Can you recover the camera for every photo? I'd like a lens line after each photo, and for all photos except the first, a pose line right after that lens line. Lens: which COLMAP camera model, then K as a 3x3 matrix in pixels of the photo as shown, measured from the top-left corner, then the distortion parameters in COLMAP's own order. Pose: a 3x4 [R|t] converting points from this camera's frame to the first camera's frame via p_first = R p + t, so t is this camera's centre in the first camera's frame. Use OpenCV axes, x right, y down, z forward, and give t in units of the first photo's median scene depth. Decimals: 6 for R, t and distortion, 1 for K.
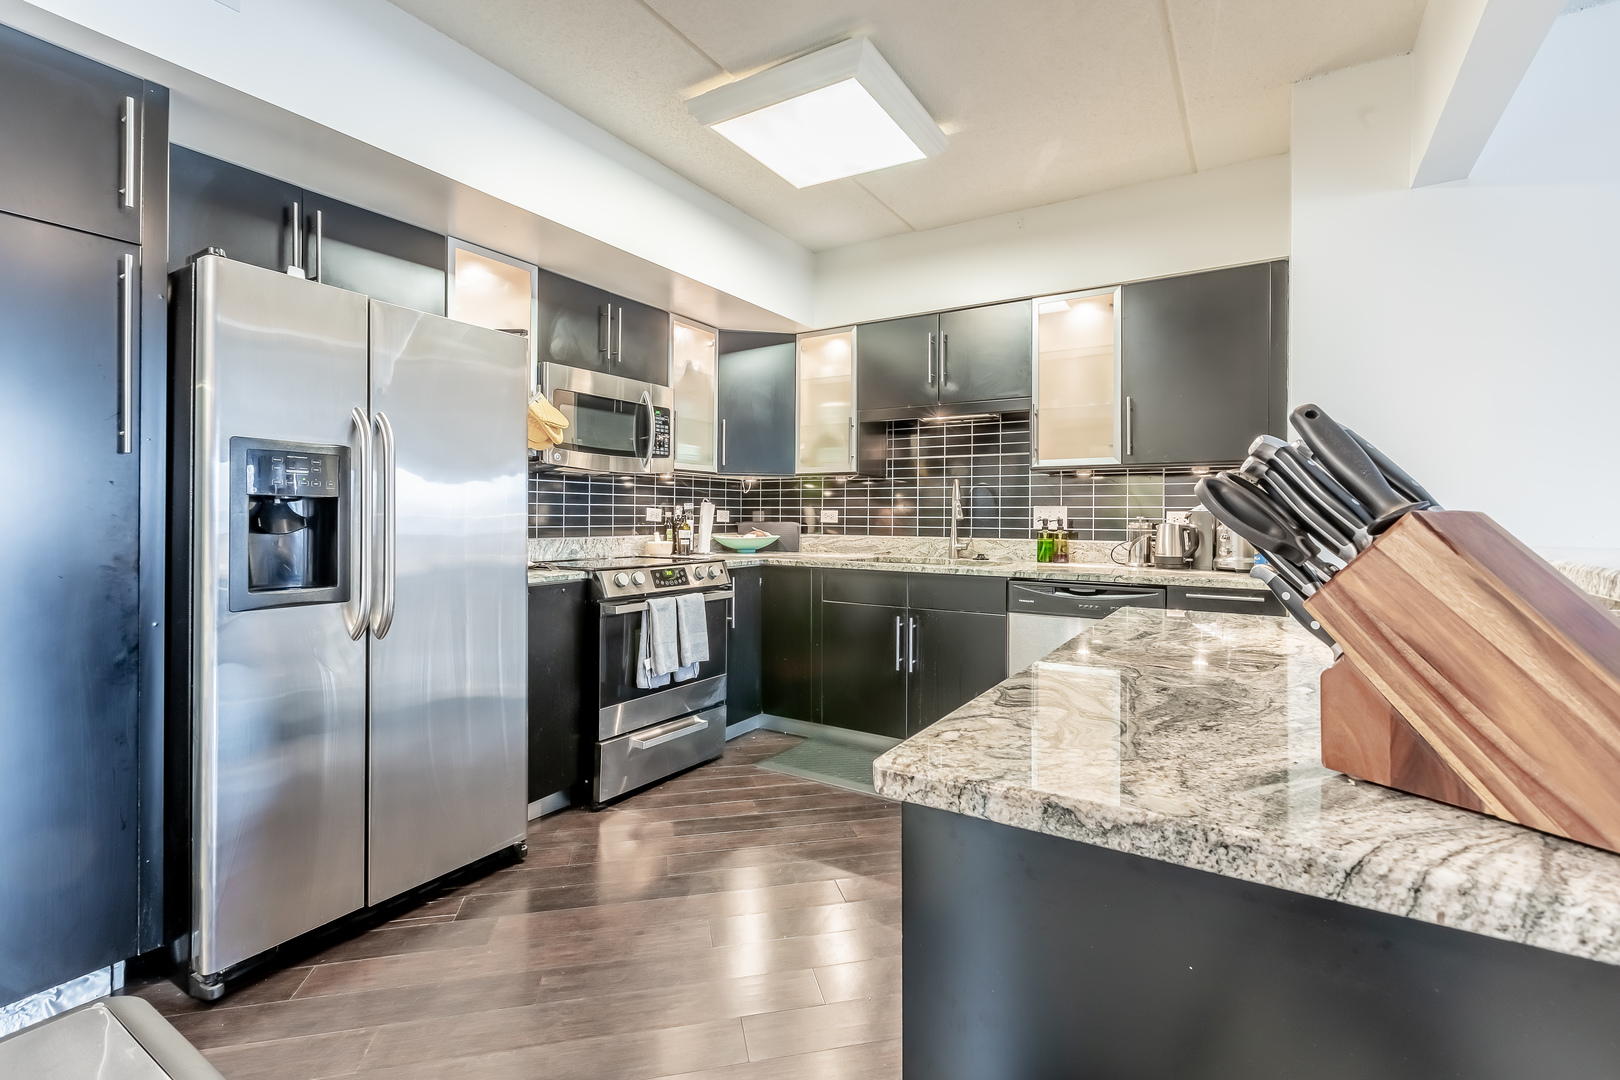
lens RADIAL K [[742.6, 0, 842.3], [0, 742.6, 512.1], [0, 0, 1]] dist [-0.001110, -0.000665]
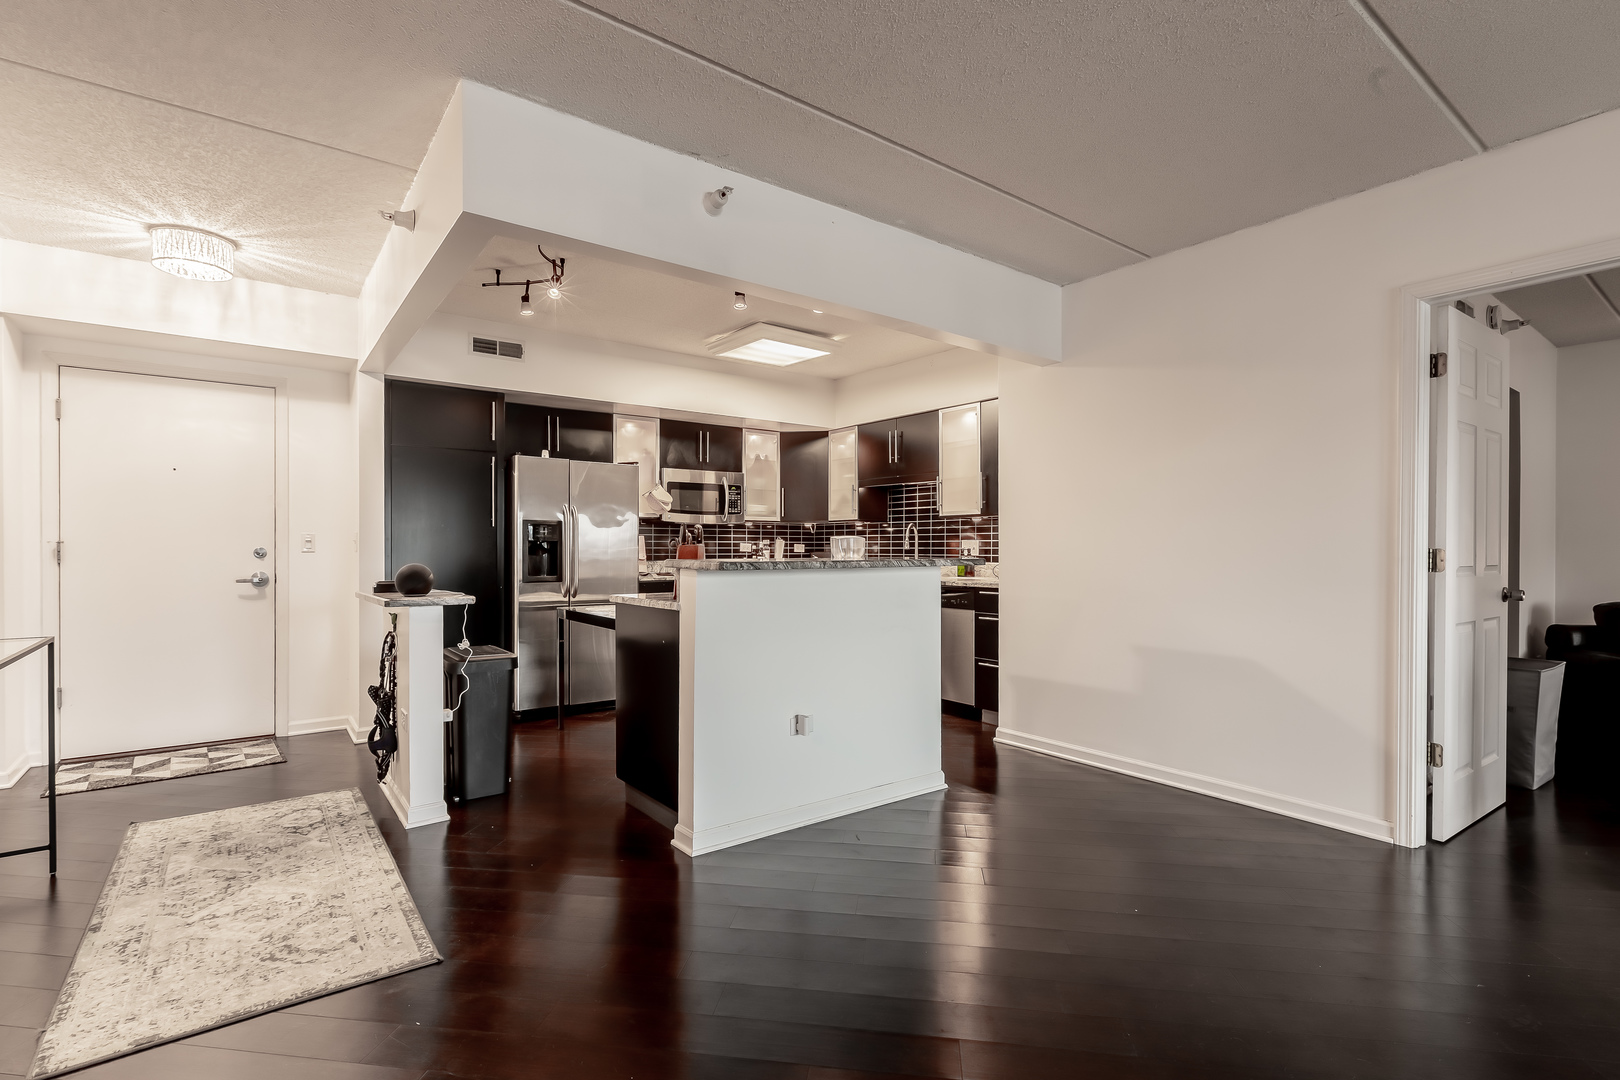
lens RADIAL K [[742.6, 0, 808.6], [0, 742.6, 545.8], [0, 0, 1]] dist [-0.001110, -0.000665]
pose [[0.933383, -0.007692, -0.358799, 0.549785], [0.008012, 0.999968, -0.000594, 0.002672], [0.358792, -0.002320, 0.933415, -0.568873]]
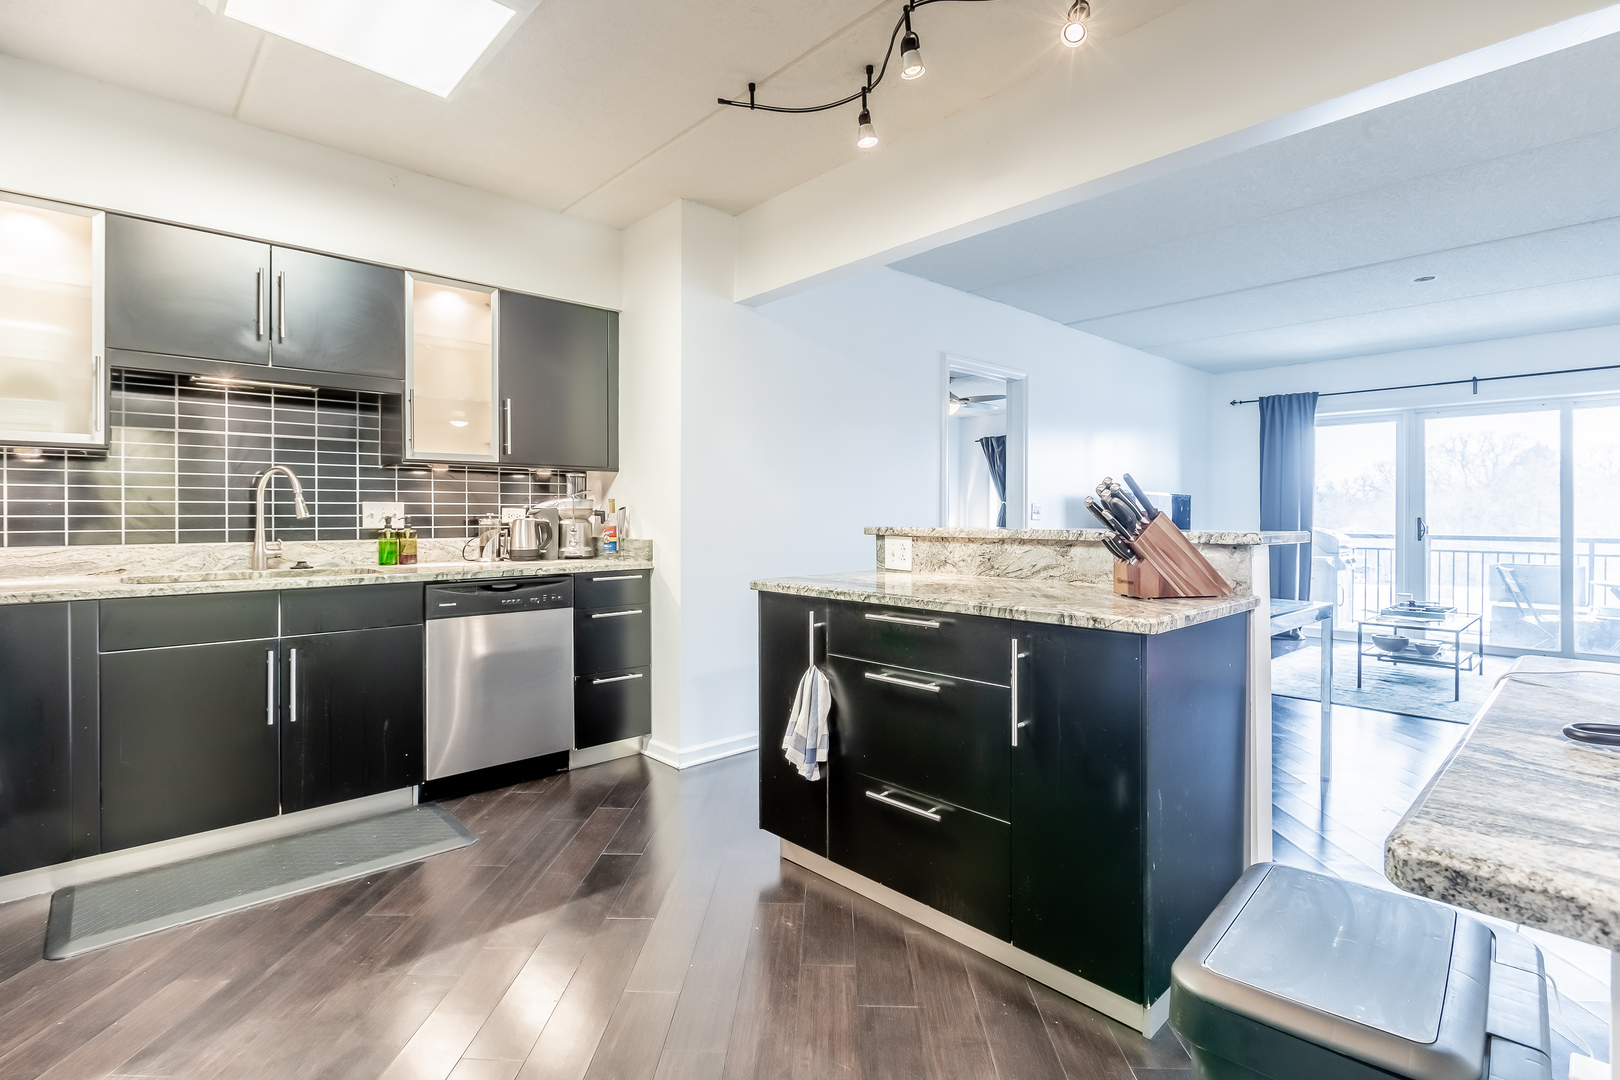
lens RADIAL K [[772.7, 0, 798.4], [0, 772.7, 508.0], [0, 0, 1]] dist [-0.011796, 0.000407]
pose [[0.268031, 0.000860, 0.963410, -0.509386], [-0.000960, 0.999999, -0.000625, -0.000772], [-0.963410, -0.000757, 0.268032, 0.289582]]
